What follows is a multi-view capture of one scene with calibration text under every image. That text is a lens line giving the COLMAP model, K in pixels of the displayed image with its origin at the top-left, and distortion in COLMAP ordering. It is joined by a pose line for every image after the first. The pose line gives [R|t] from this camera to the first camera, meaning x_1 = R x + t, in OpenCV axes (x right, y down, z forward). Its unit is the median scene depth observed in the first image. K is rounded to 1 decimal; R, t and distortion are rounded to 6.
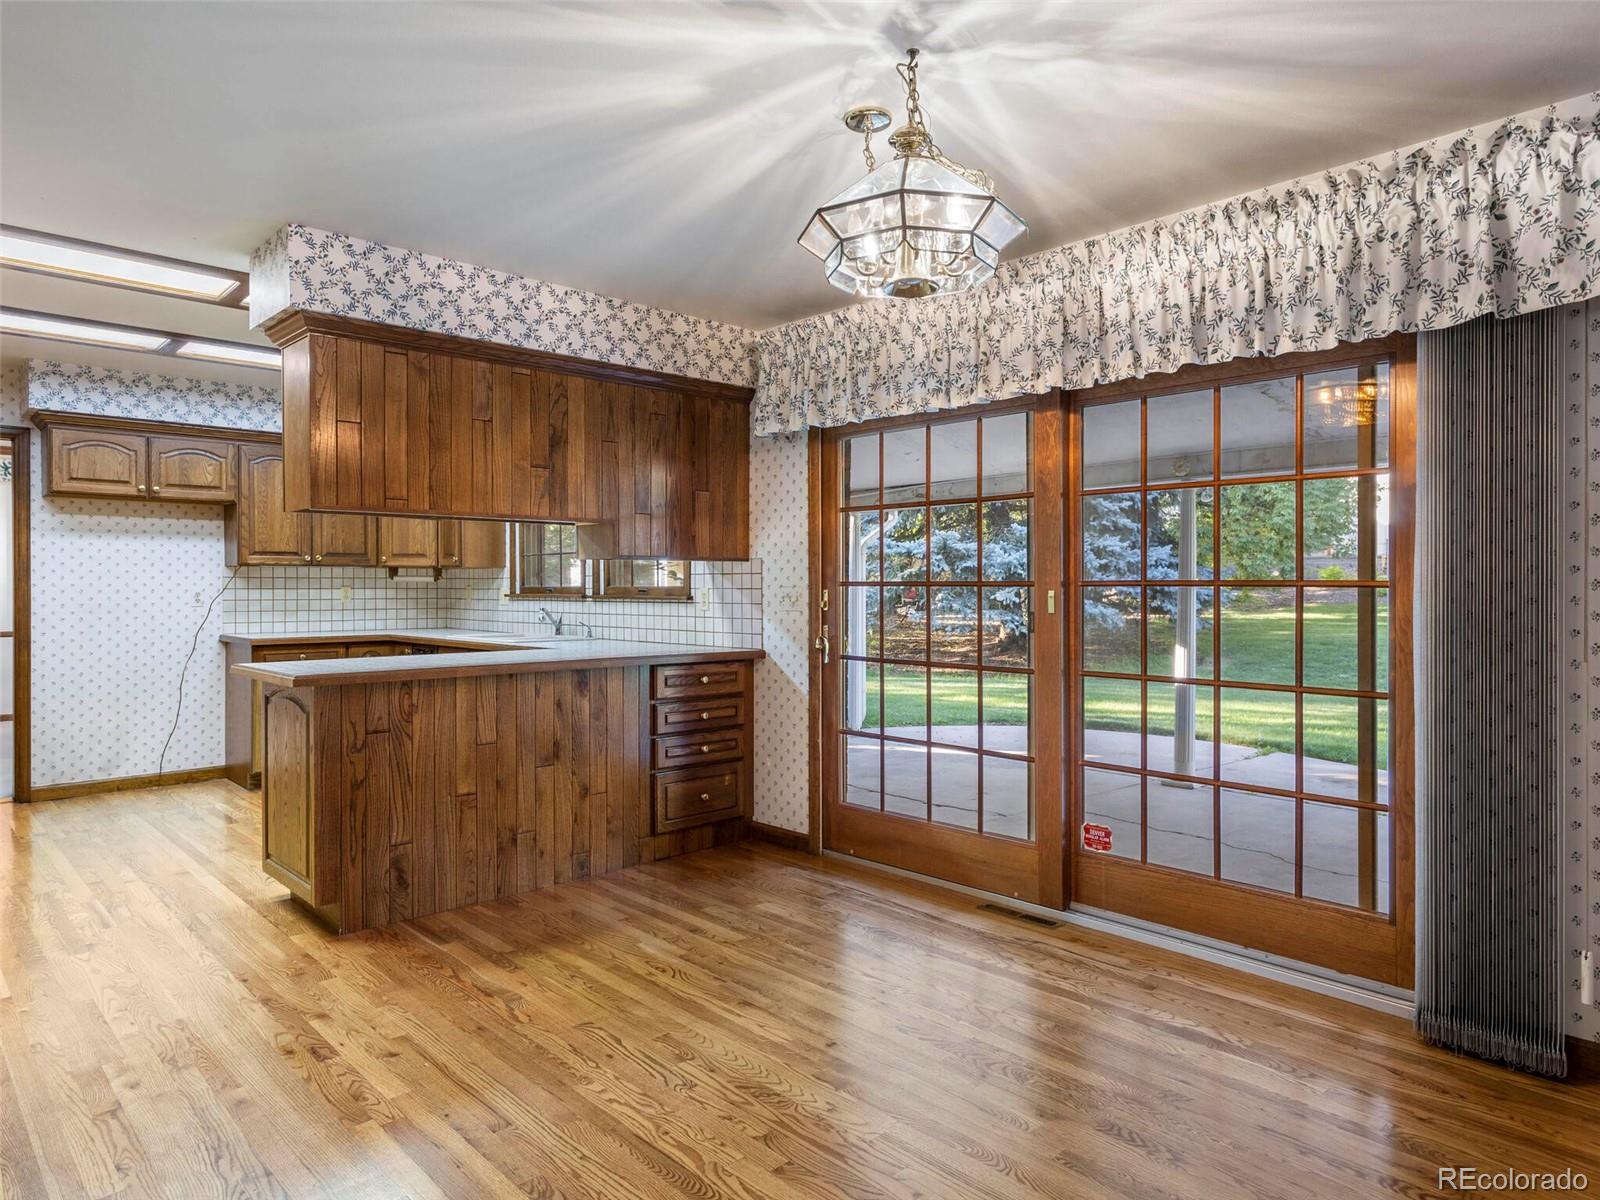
lens RADIAL K [[967.9, 0, 784.1], [0, 967.9, 592.4], [0, 0, 1]] dist [-0.007585, 0.004167]
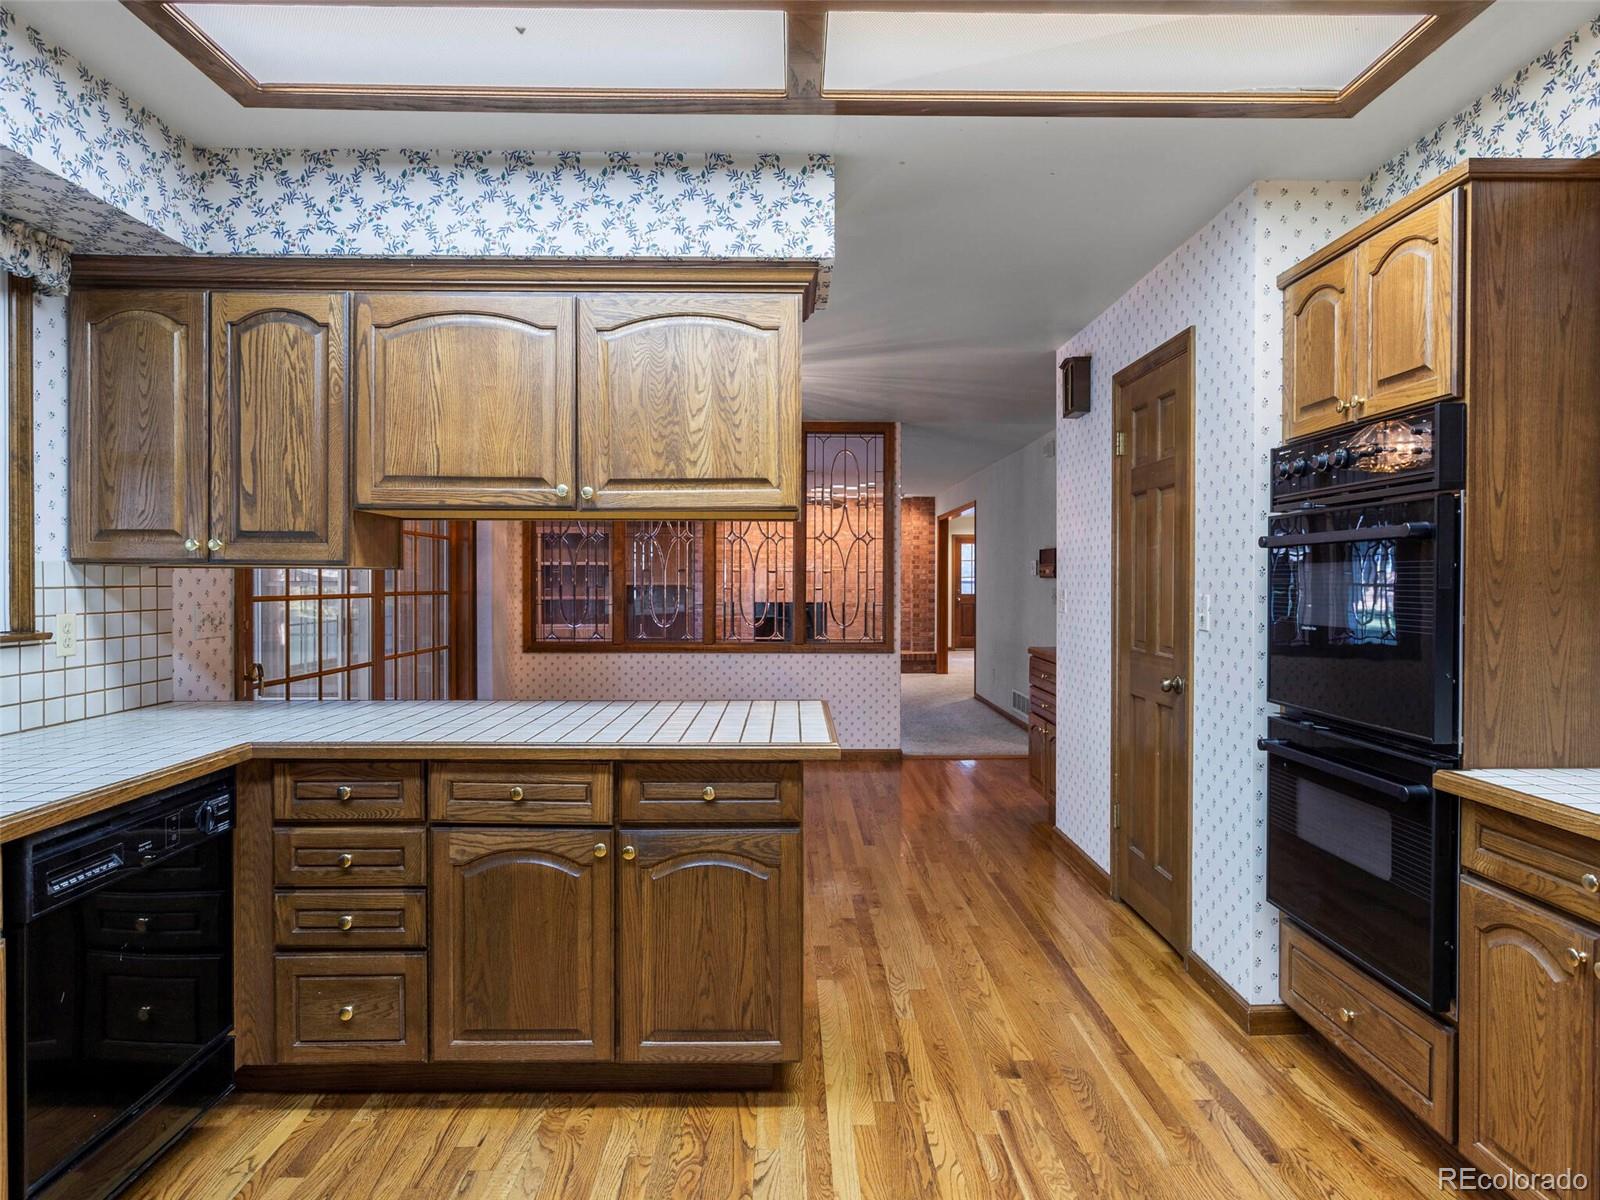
lens RADIAL K [[940.5, 0, 800.1], [0, 940.5, 595.1], [0, 0, 1]] dist [-0.009297, 0.007031]
pose [[-0.735375, -0.012639, 0.677543, -0.864298], [0.001766, 0.999787, 0.020568, -0.029518], [-0.677659, 0.016321, -0.735196, 1.312448]]
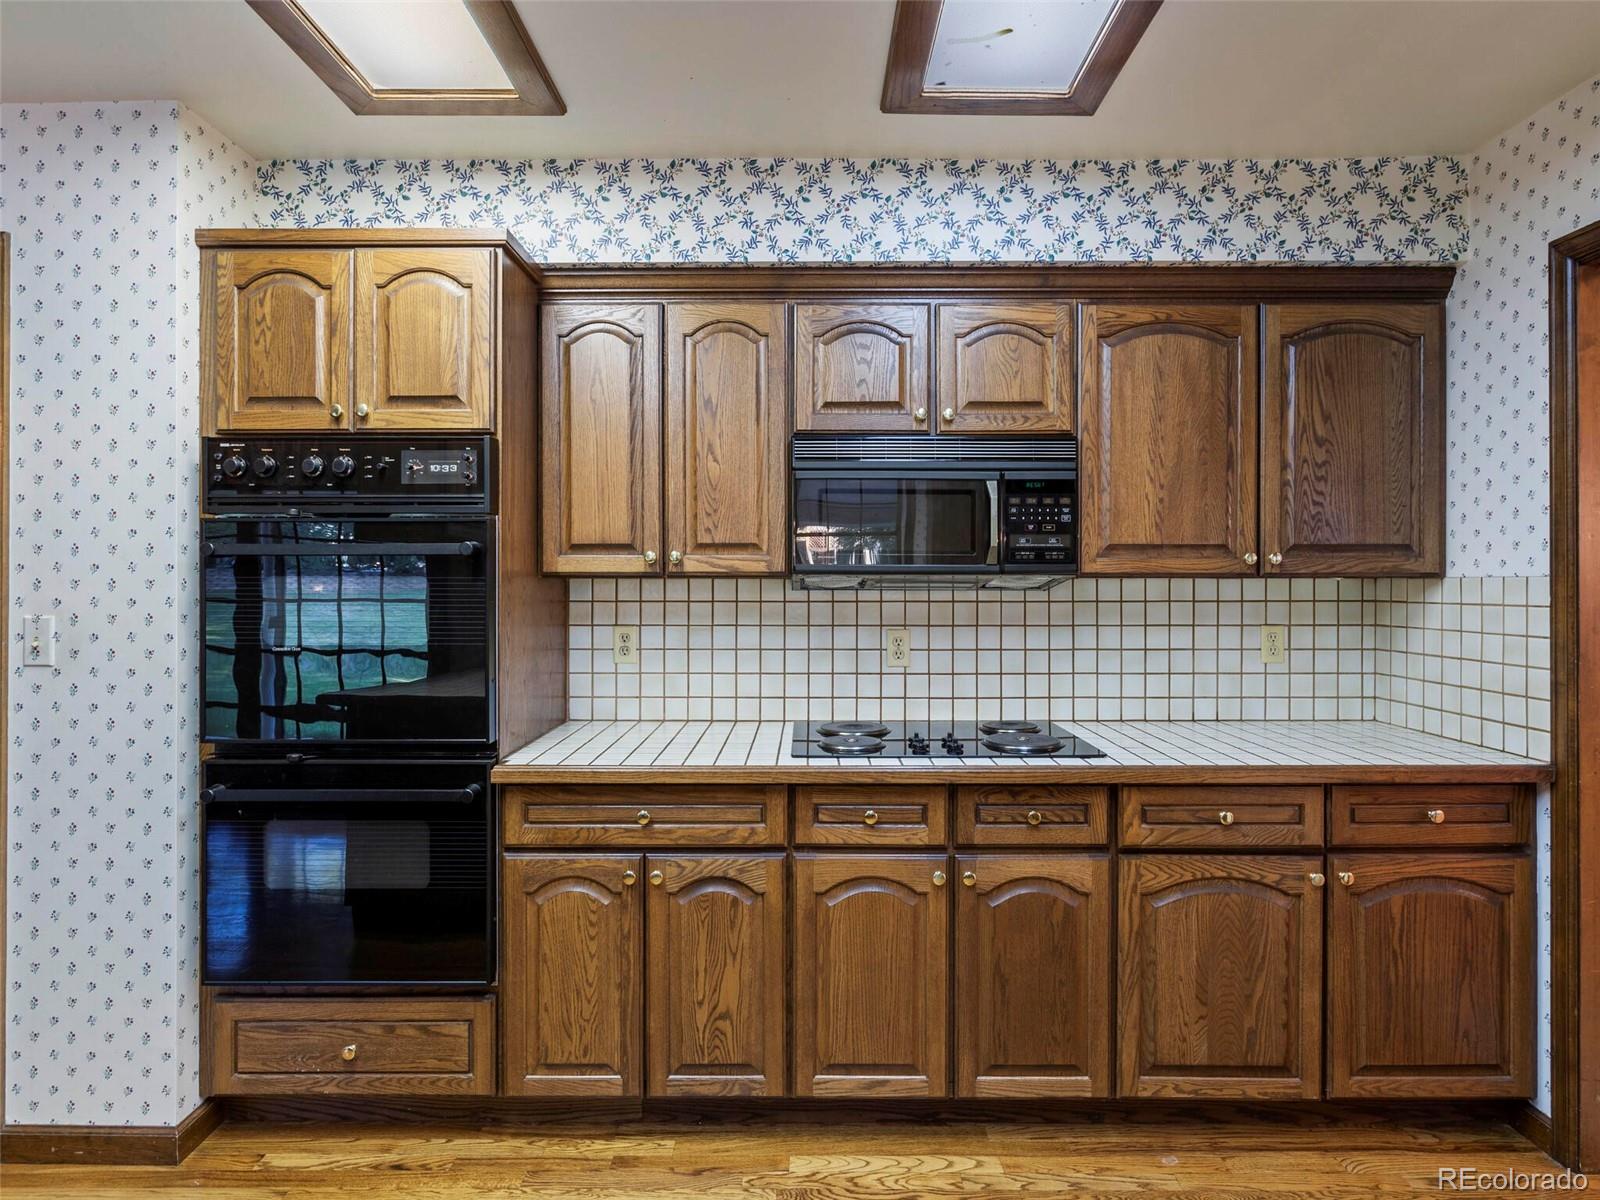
lens RADIAL K [[940.5, 0, 792.8], [0, 940.5, 586.1], [0, 0, 1]] dist [-0.009297, 0.007031]
pose [[-0.684686, 0.003216, -0.728832, -0.507574], [-0.003604, 0.999963, 0.007798, -0.036657], [0.728830, 0.007966, -0.684649, 1.228832]]
